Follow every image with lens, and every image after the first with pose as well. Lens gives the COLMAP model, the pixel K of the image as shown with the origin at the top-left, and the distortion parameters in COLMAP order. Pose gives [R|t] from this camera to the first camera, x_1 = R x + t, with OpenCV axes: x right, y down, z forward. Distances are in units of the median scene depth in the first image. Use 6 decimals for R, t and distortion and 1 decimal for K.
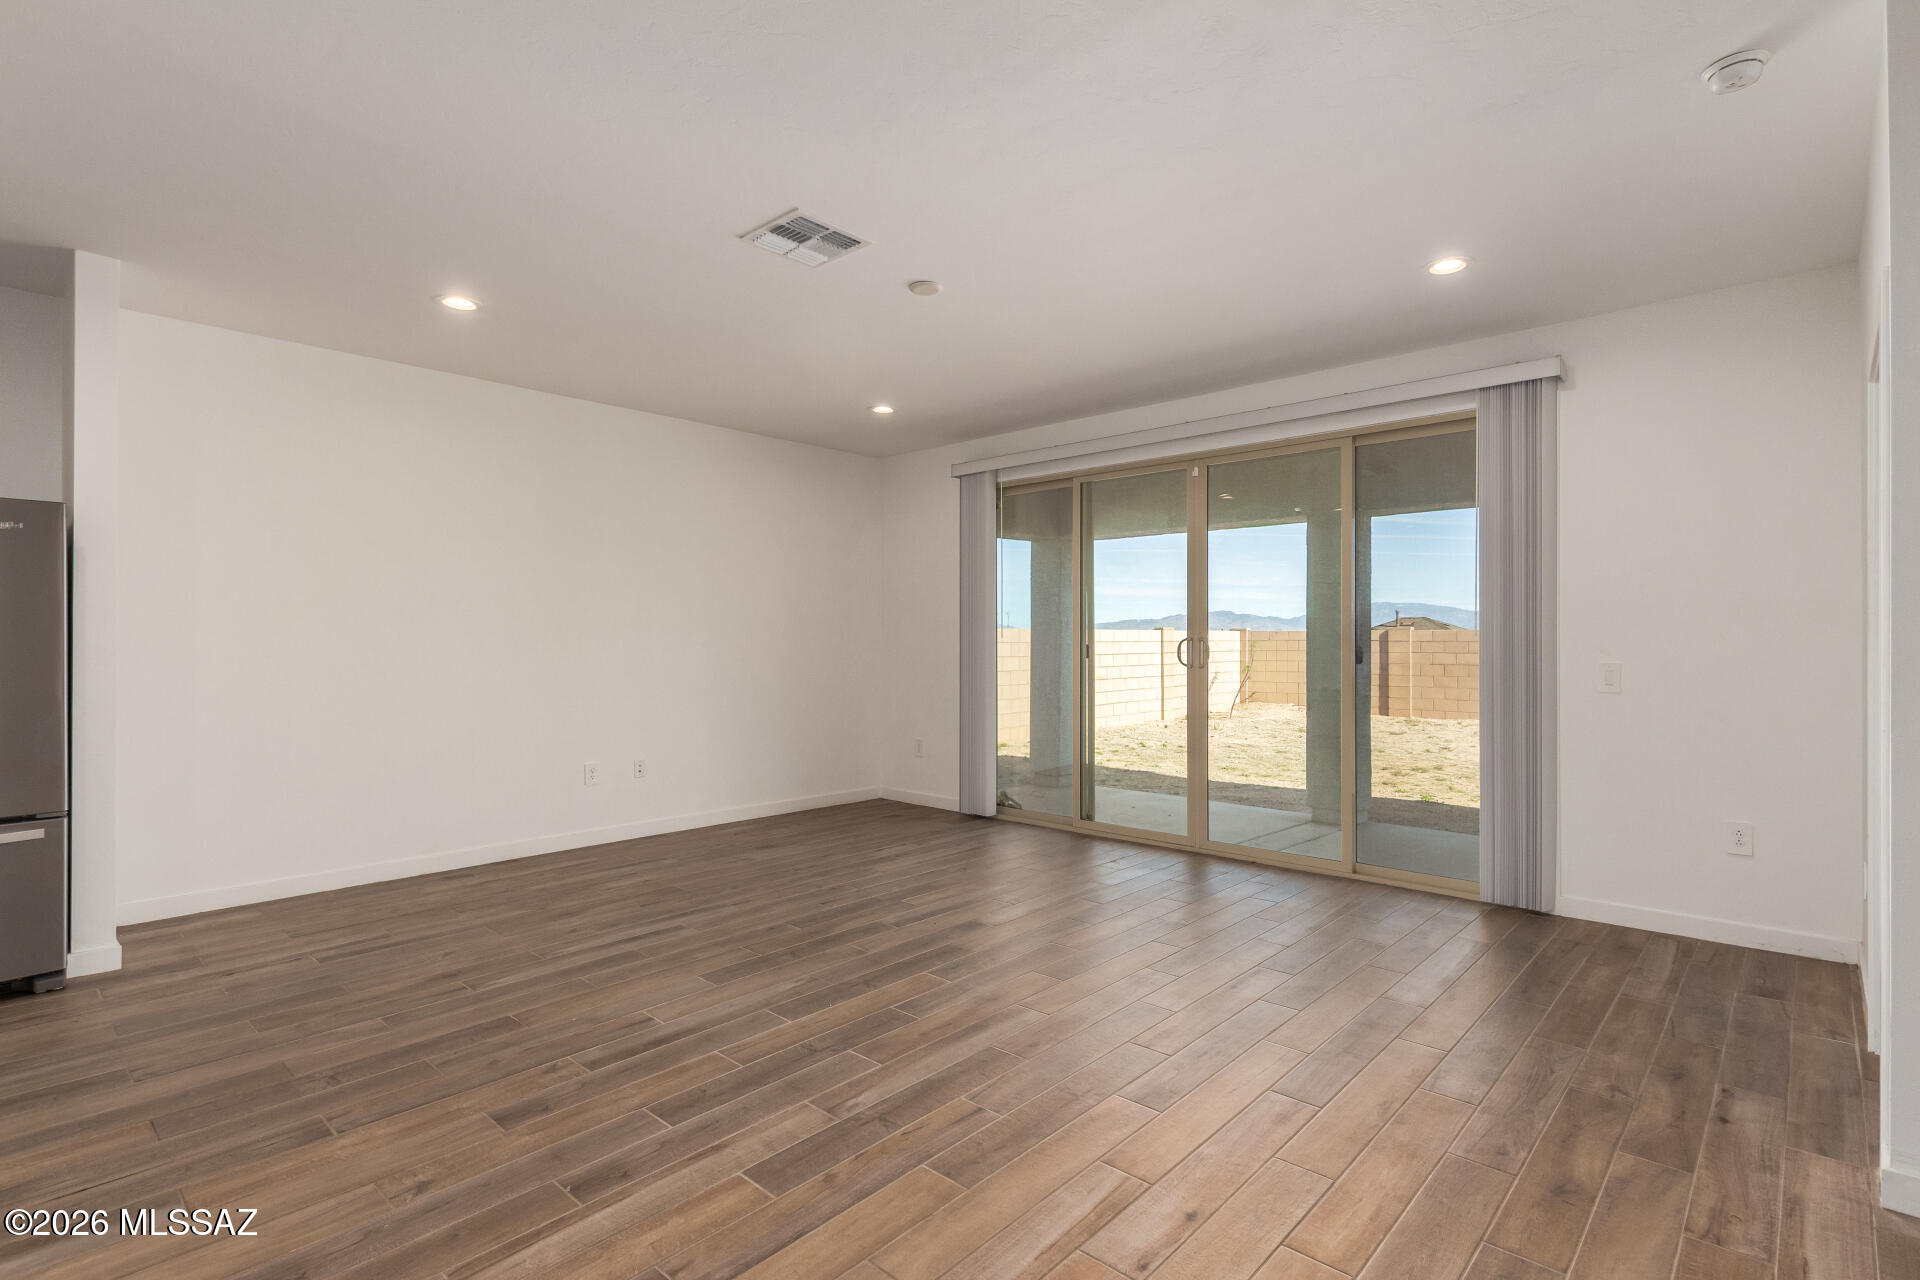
lens RADIAL K [[938.7, 0, 1019.1], [0, 938.7, 638.8], [0, 0, 1]] dist [-0.000201, -0.000495]
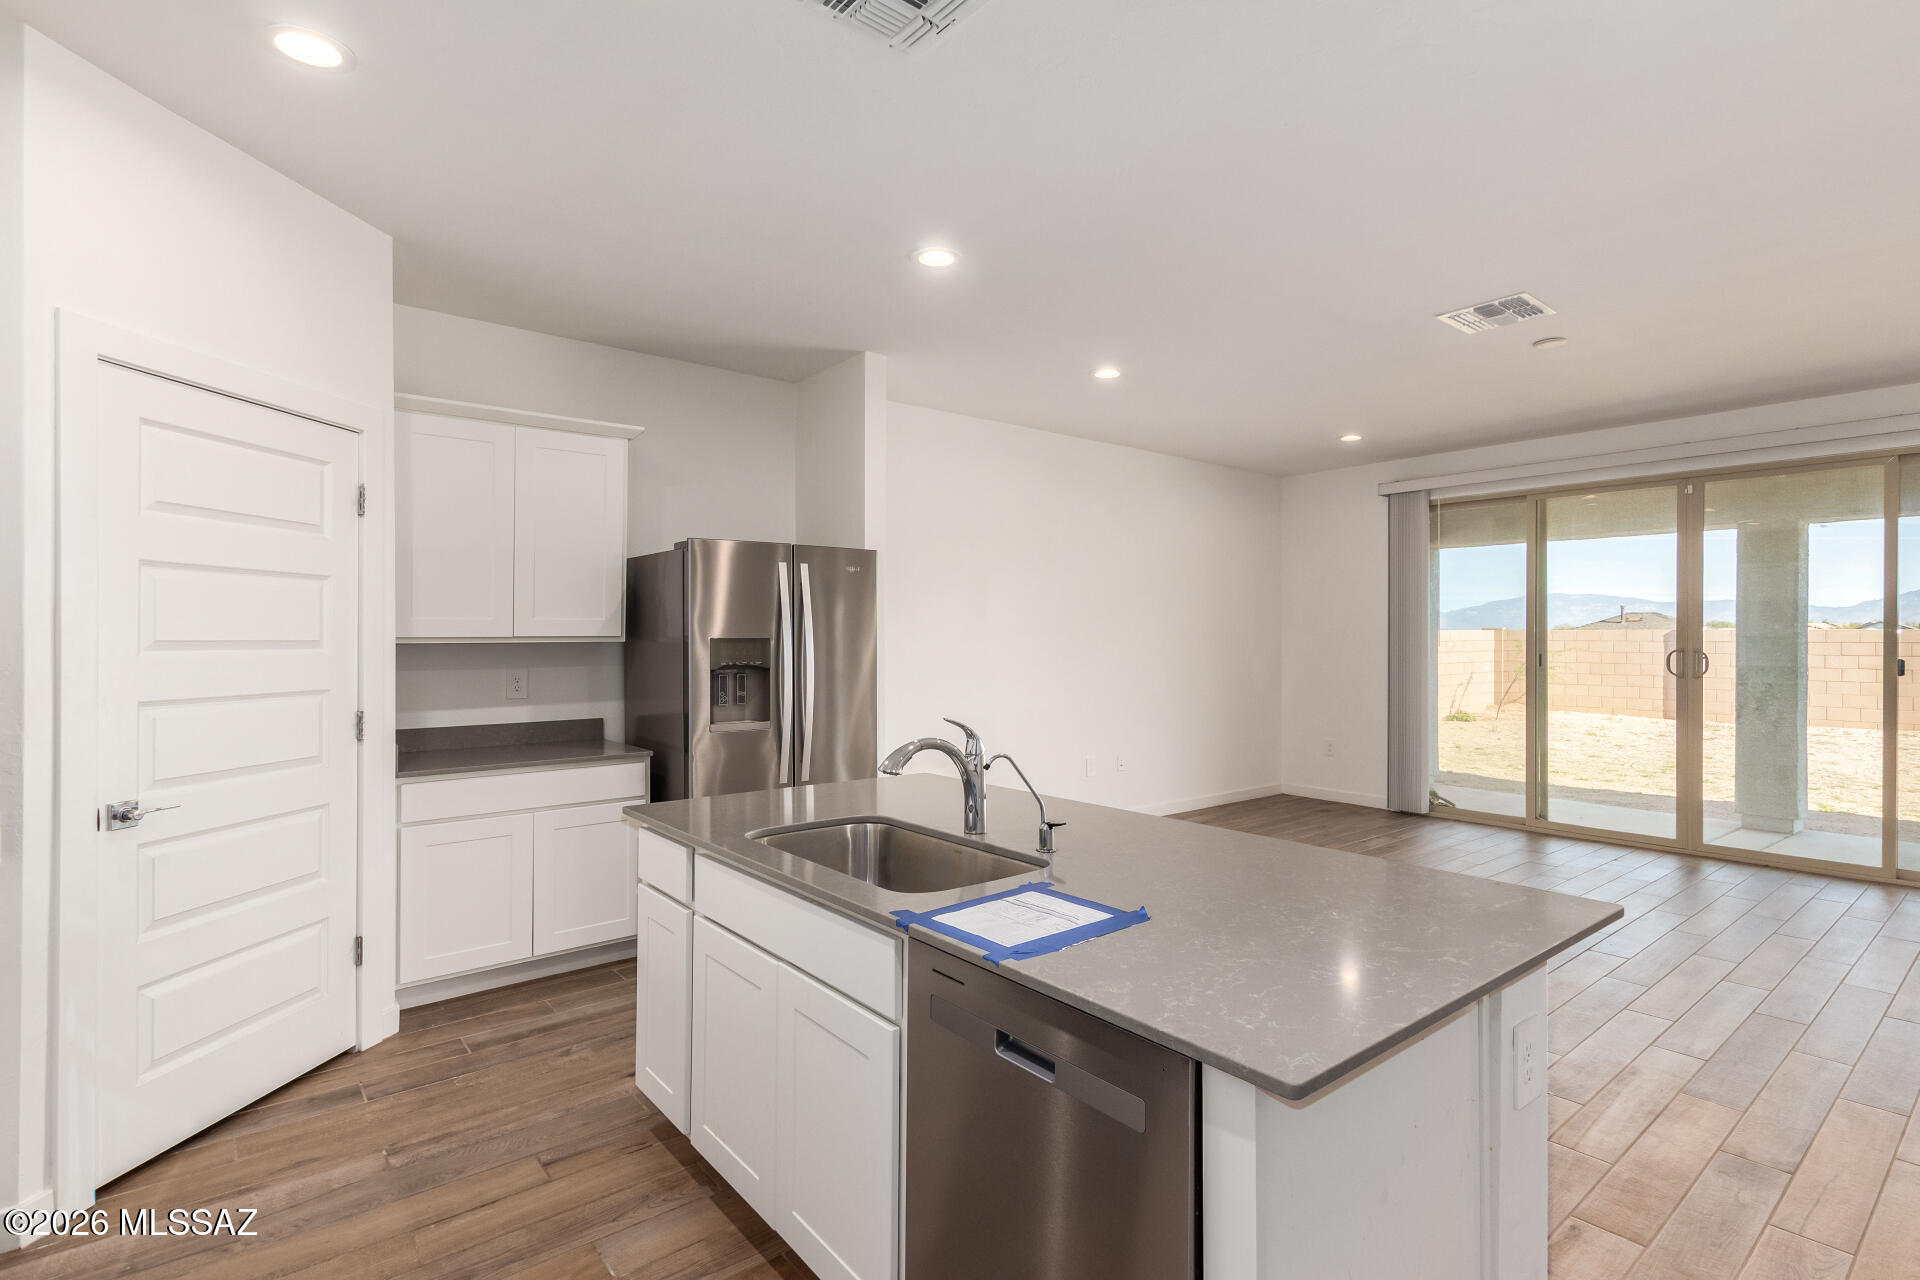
lens RADIAL K [[938.7, 0, 1019.1], [0, 938.7, 638.8], [0, 0, 1]] dist [-0.000201, -0.000495]
pose [[0.988744, -0.001935, -0.149602, -0.326968], [0.002687, 0.999985, 0.004823, -0.016384], [0.149590, -0.005171, 0.988735, -0.122074]]
